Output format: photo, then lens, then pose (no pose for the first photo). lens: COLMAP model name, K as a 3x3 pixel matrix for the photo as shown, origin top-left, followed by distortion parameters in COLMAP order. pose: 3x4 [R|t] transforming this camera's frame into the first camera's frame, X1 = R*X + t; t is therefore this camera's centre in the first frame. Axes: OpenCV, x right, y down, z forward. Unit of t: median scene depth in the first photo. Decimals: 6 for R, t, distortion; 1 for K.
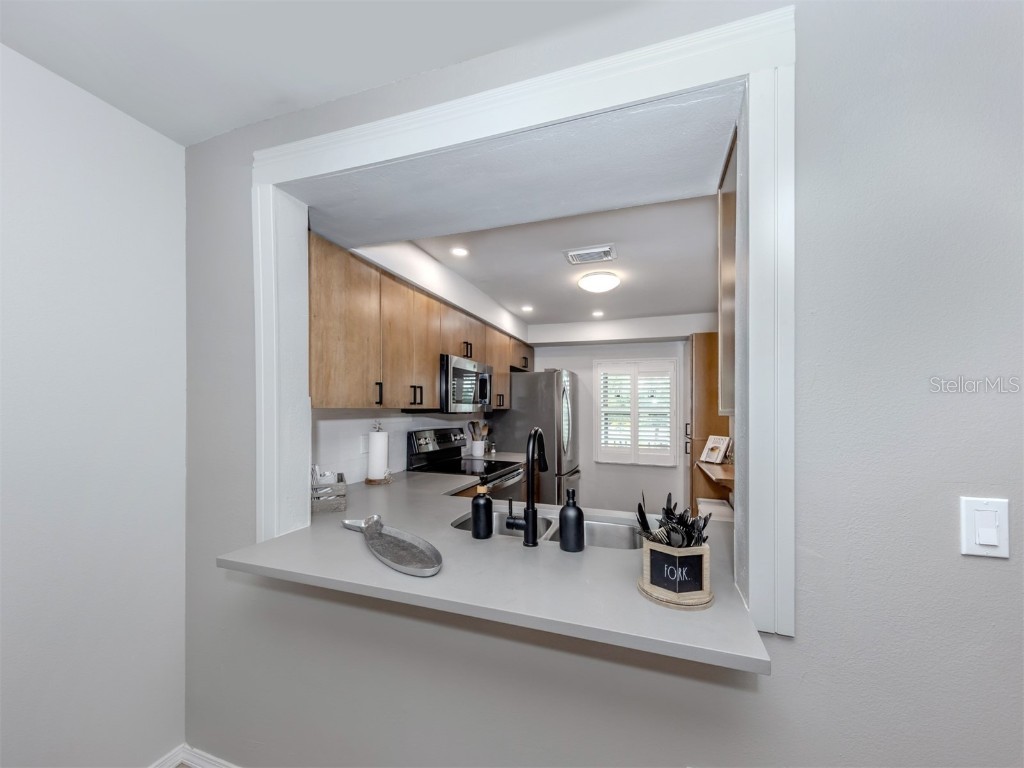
lens RADIAL K [[399.7, 0, 511.0], [0, 399.7, 407.7], [0, 0, 1]] dist [0.000556, 0.000014]
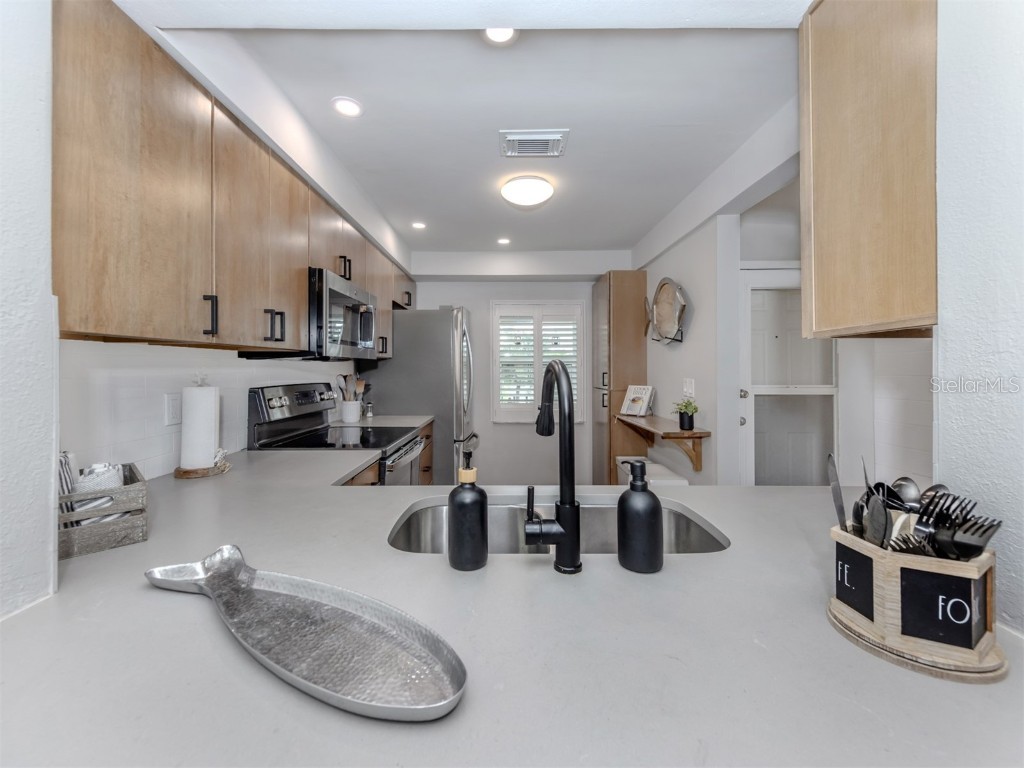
lens RADIAL K [[441.4, 0, 512.1], [0, 441.4, 360.7], [0, 0, 1]] dist [-0.000144, -0.001047]
pose [[0.941668, -0.005219, 0.336502, -0.118766], [0.008968, 0.999914, -0.009588, 0.031619], [-0.336423, 0.012047, 0.941634, 0.232672]]
